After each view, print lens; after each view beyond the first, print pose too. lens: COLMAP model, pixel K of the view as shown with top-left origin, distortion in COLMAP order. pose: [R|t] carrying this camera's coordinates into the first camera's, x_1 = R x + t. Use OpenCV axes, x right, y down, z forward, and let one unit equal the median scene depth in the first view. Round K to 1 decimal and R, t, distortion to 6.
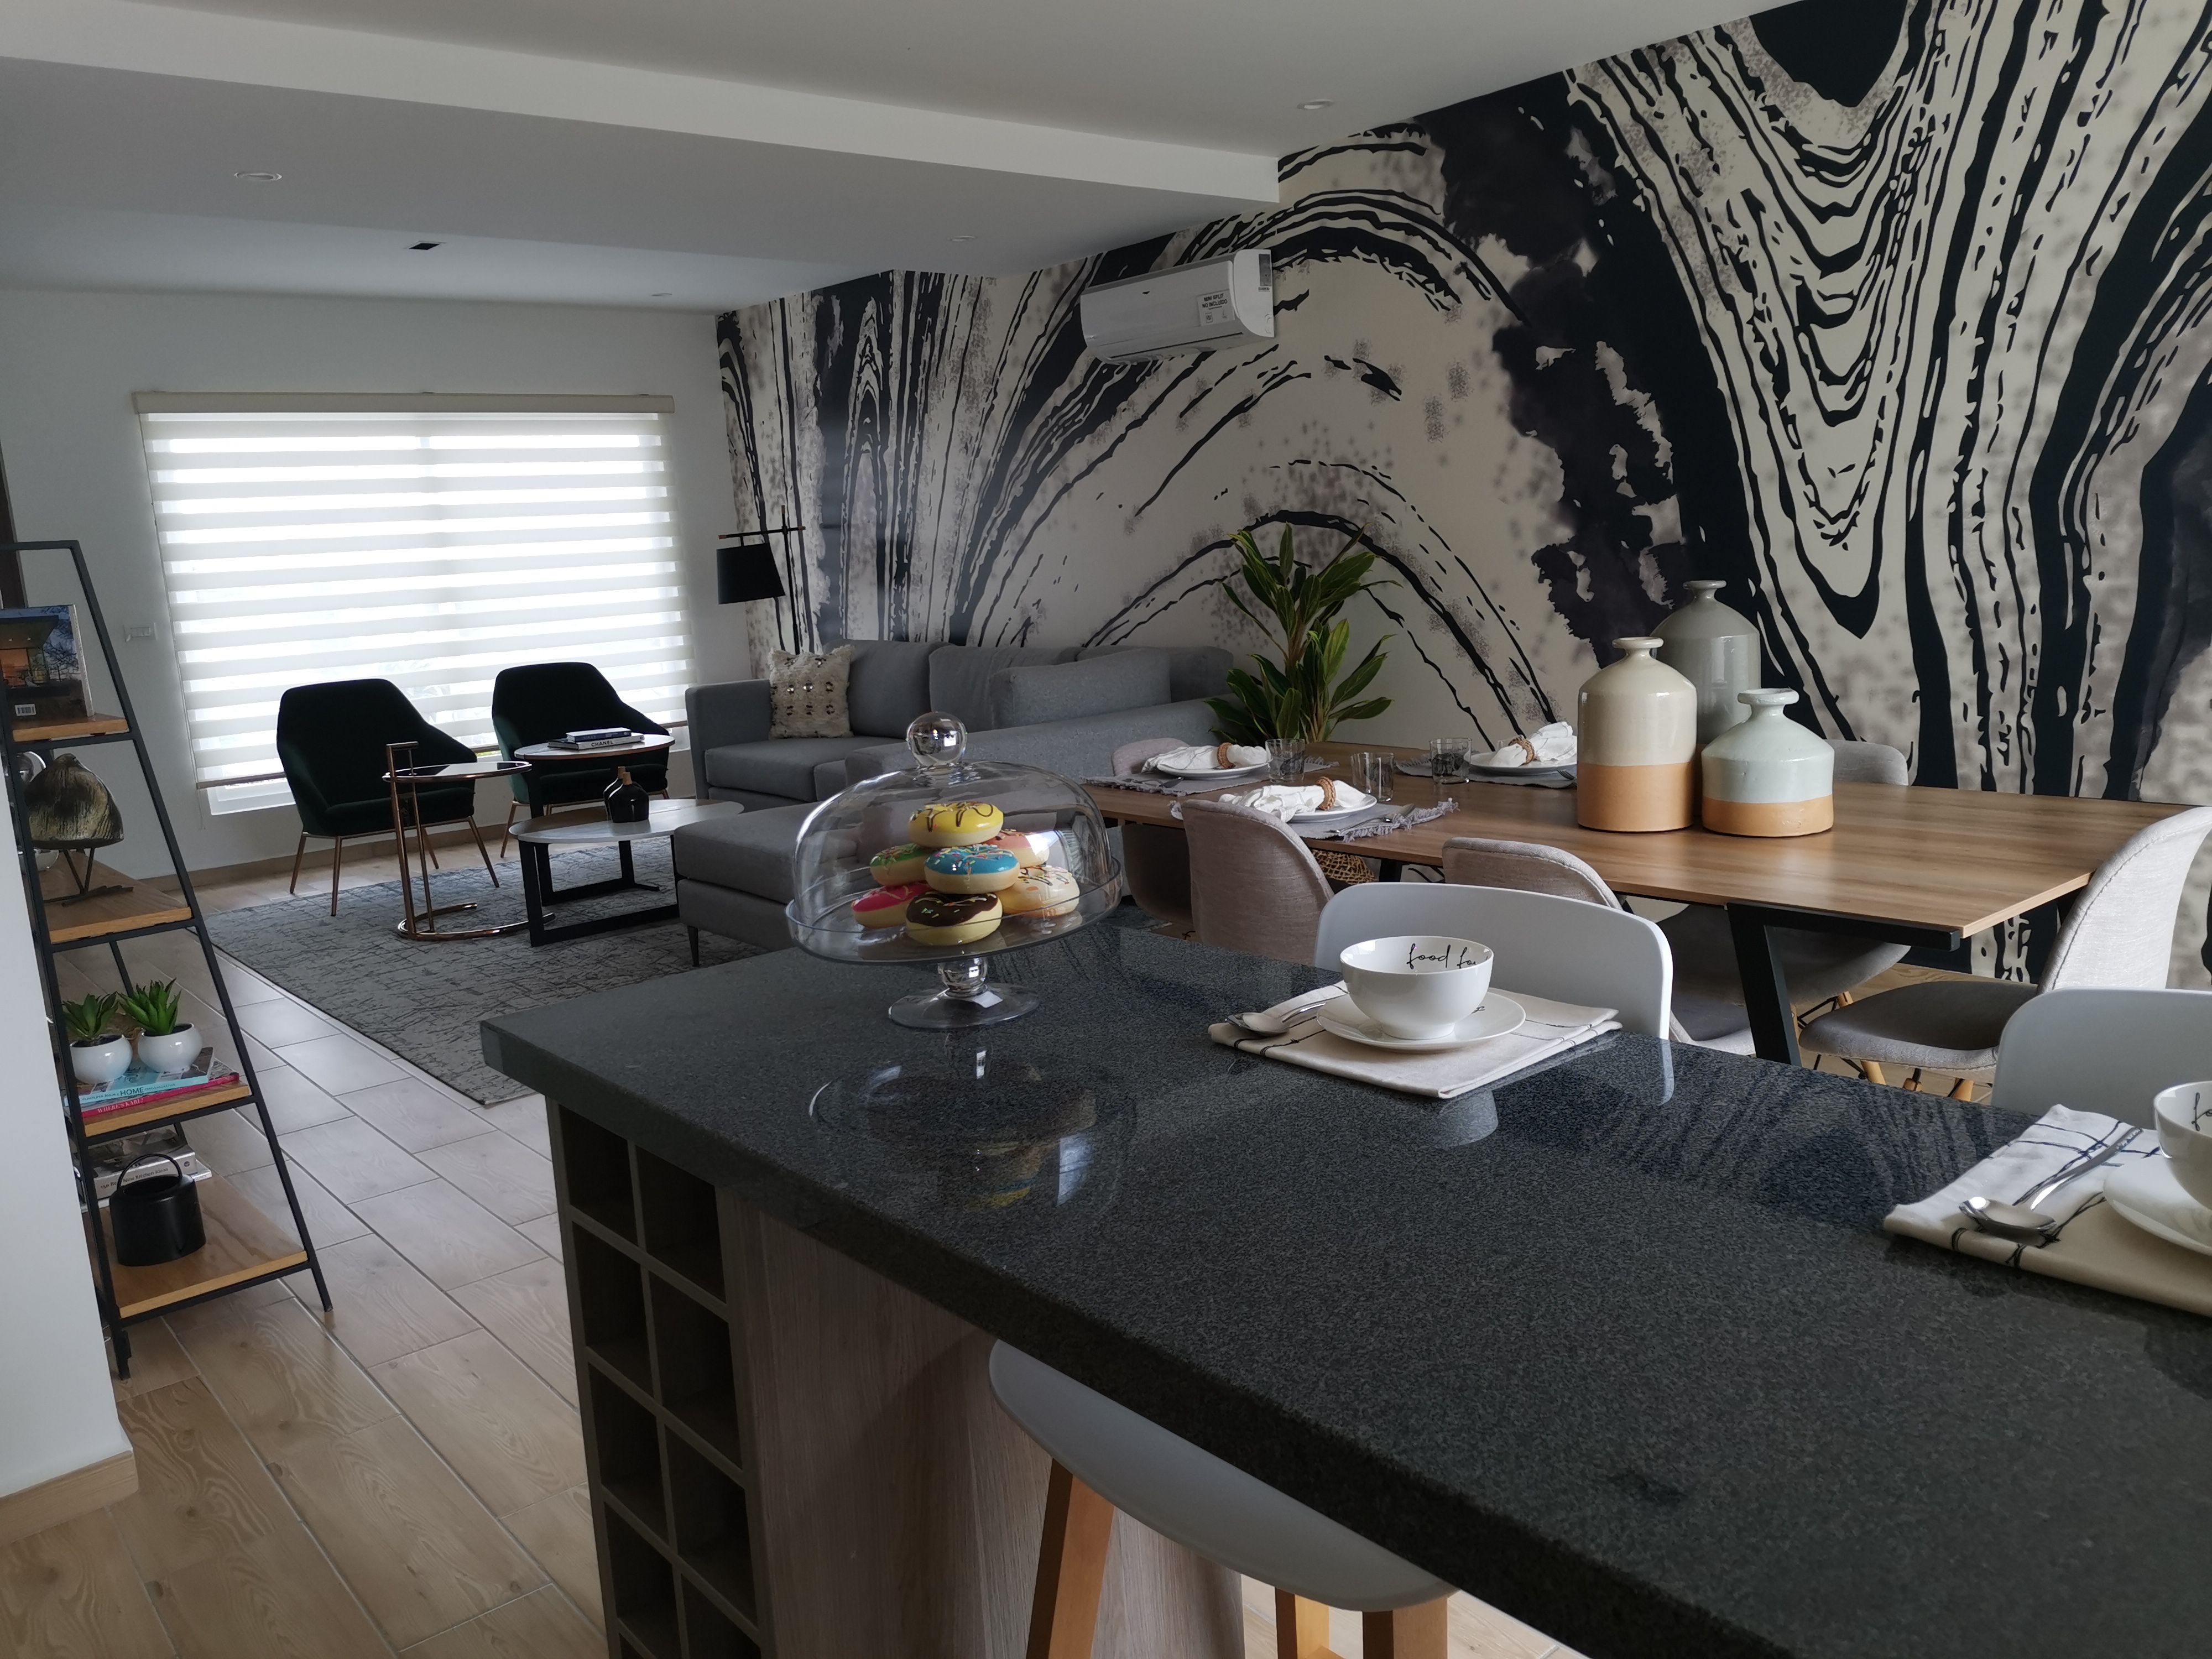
lens RADIAL K [[1656.4, 0, 1104.7], [0, 1656.4, 832.1], [0, 0, 1]] dist [0.060821, -0.042506]
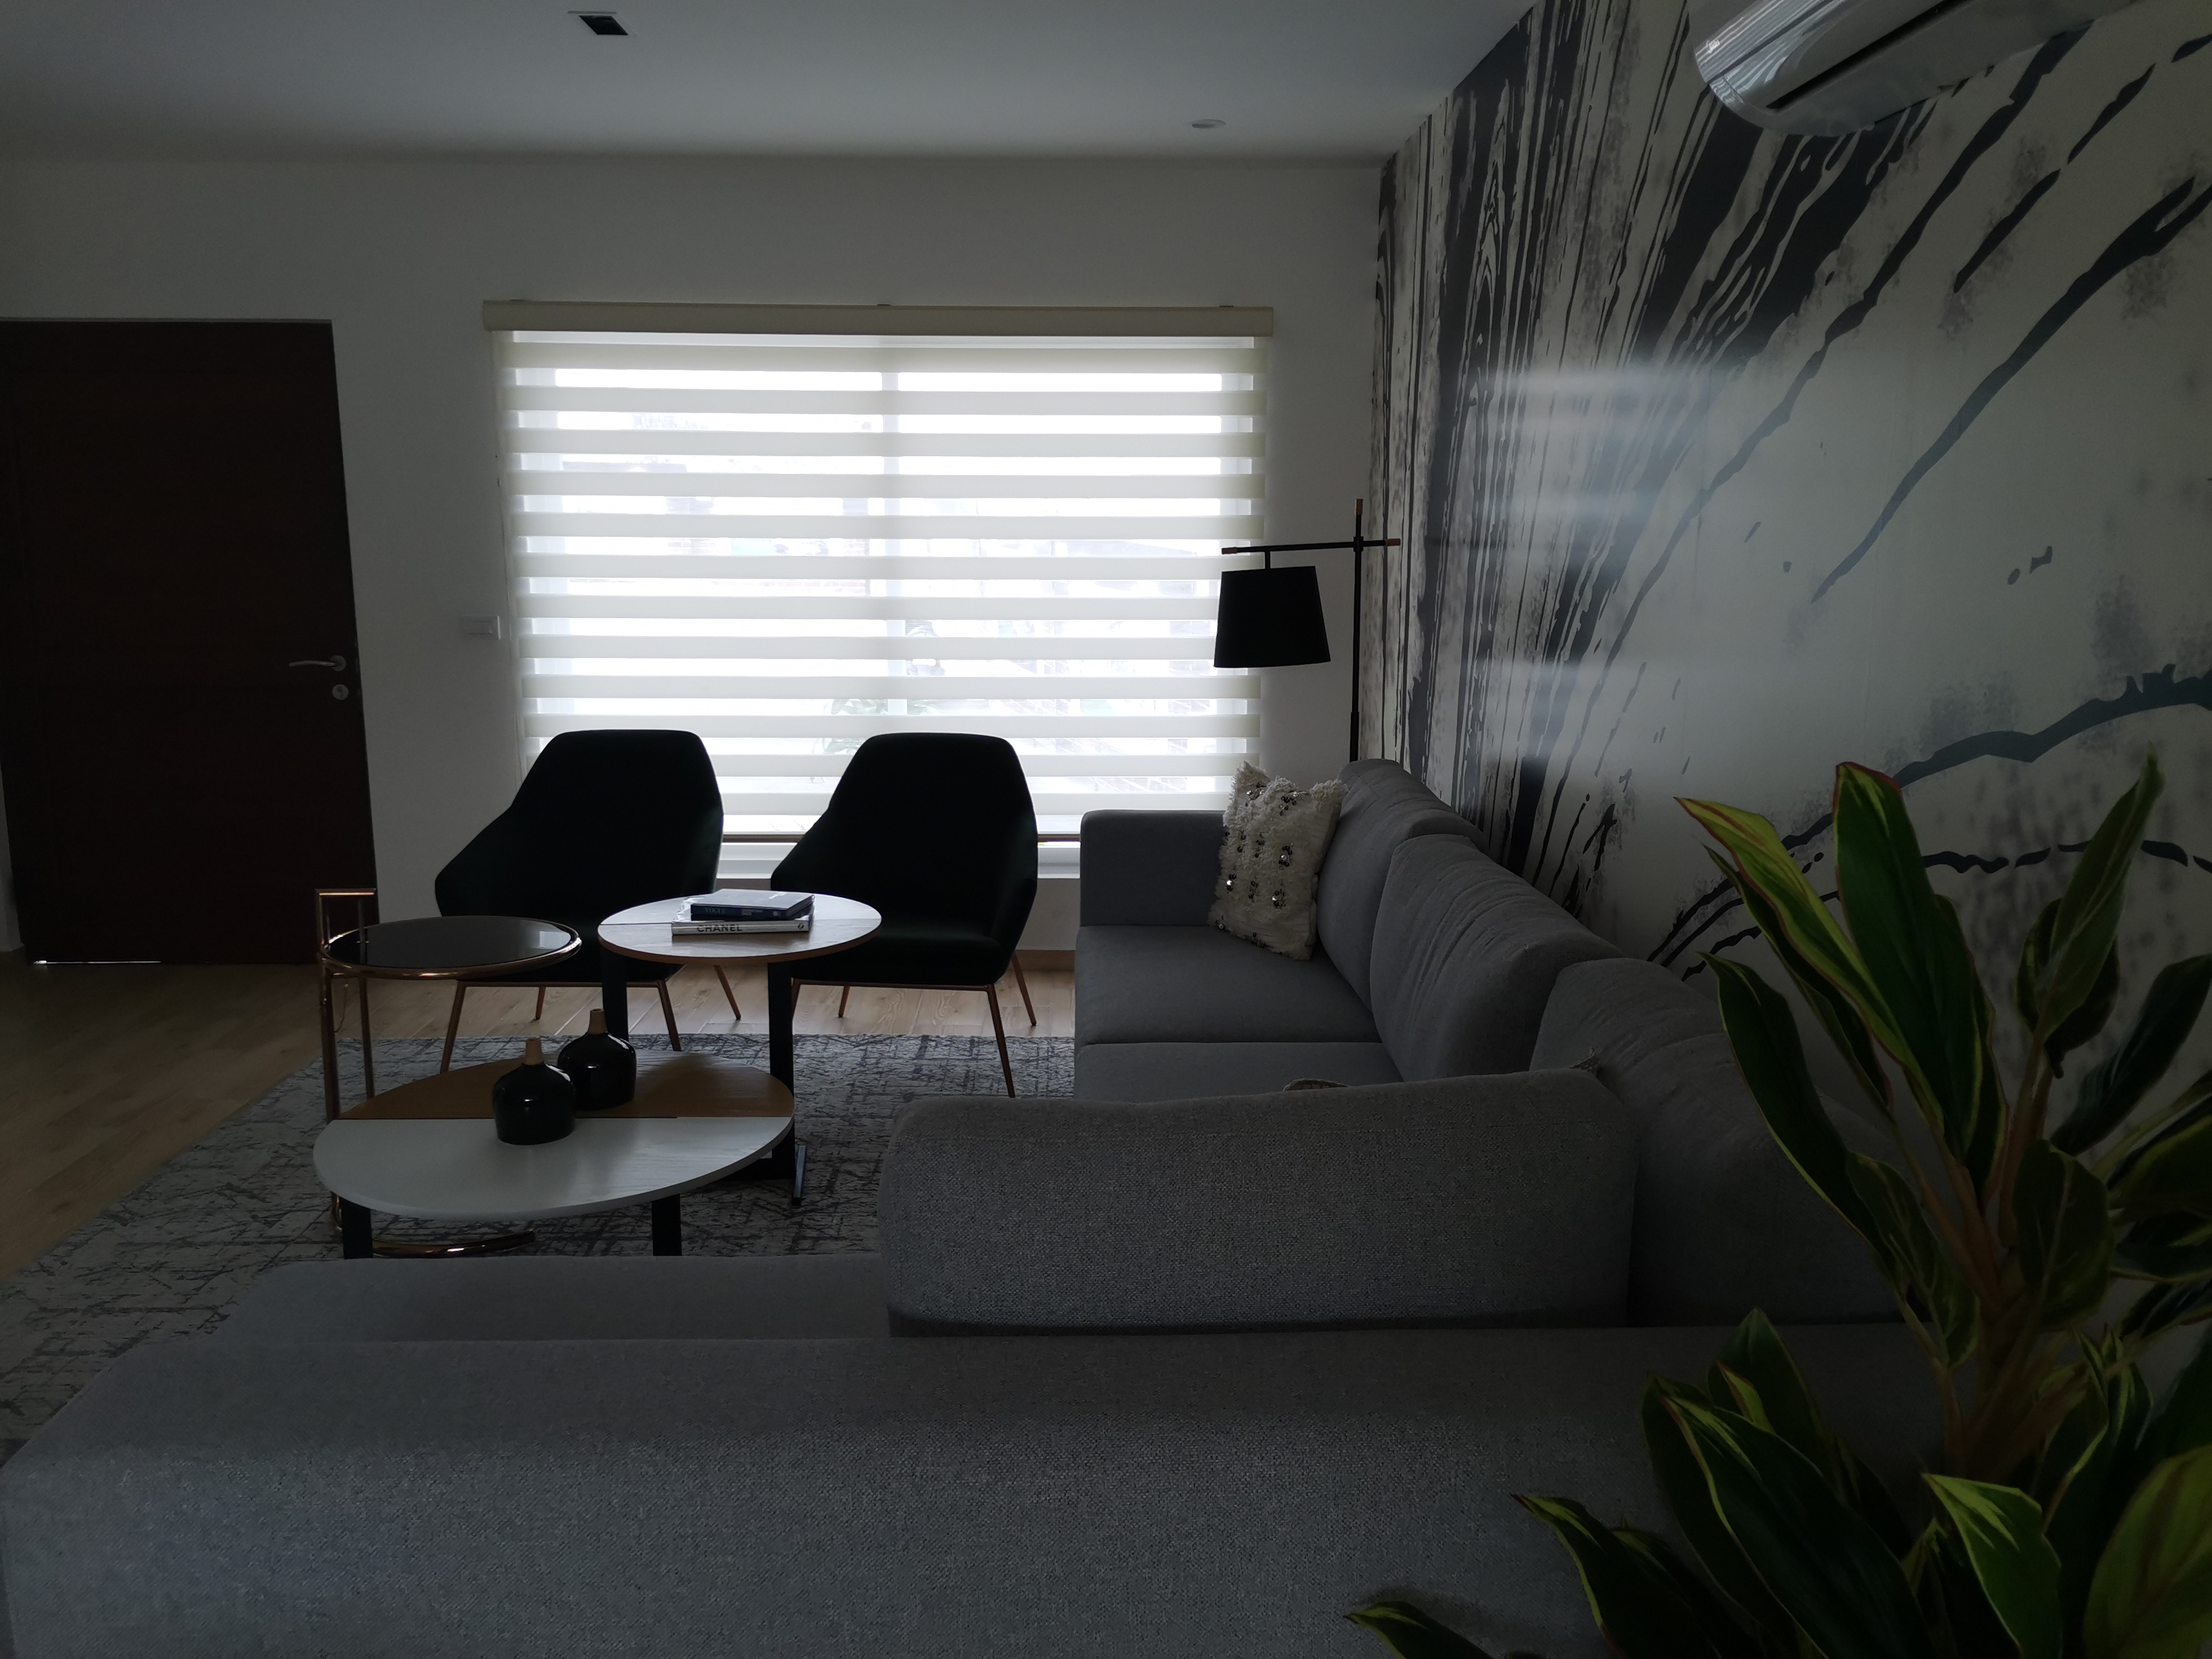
lens RADIAL K [[1656.4, 0, 1105.9], [0, 1656.4, 823.9], [0, 0, 1]] dist [0.060821, -0.042506]
pose [[0.768290, 0.176655, -0.615243, 0.106497], [-0.165280, 0.983318, 0.075947, -0.127389], [0.618396, 0.043338, 0.784671, 0.558946]]
